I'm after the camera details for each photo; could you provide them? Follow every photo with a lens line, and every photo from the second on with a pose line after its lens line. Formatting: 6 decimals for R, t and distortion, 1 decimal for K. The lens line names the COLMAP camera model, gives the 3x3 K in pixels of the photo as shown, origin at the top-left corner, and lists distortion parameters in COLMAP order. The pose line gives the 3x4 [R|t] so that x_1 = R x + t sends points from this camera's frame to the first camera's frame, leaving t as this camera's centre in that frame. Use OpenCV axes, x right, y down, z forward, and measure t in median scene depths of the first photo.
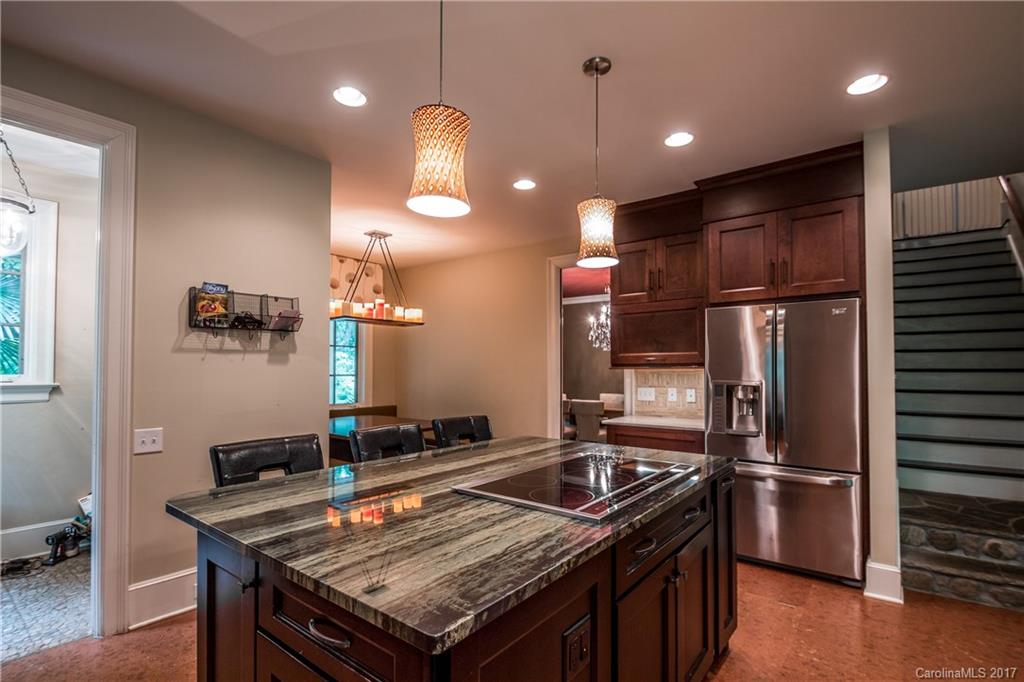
lens RADIAL K [[483.5, 0, 512.0], [0, 483.5, 359.0], [0, 0, 1]] dist [-0.002500, -0.000379]
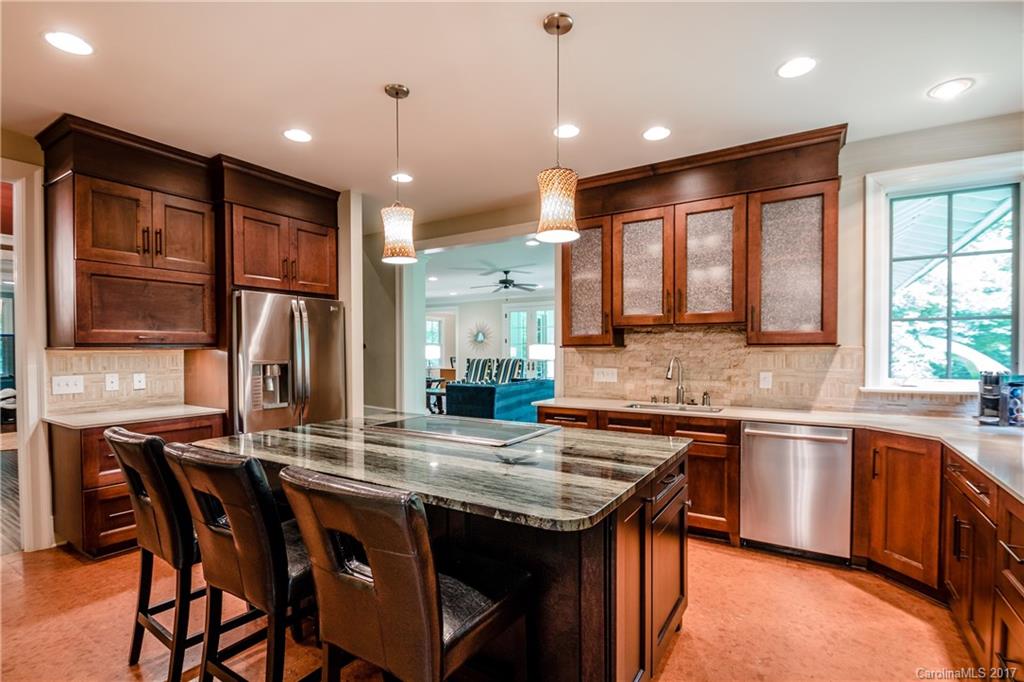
lens RADIAL K [[483.5, 0, 512.0], [0, 483.5, 359.0], [0, 0, 1]] dist [-0.002500, -0.000379]
pose [[-0.102915, -0.020085, 0.994487, -0.587349], [-0.021033, 0.999617, 0.018012, 0.008411], [-0.994468, -0.019063, -0.103298, 0.474886]]
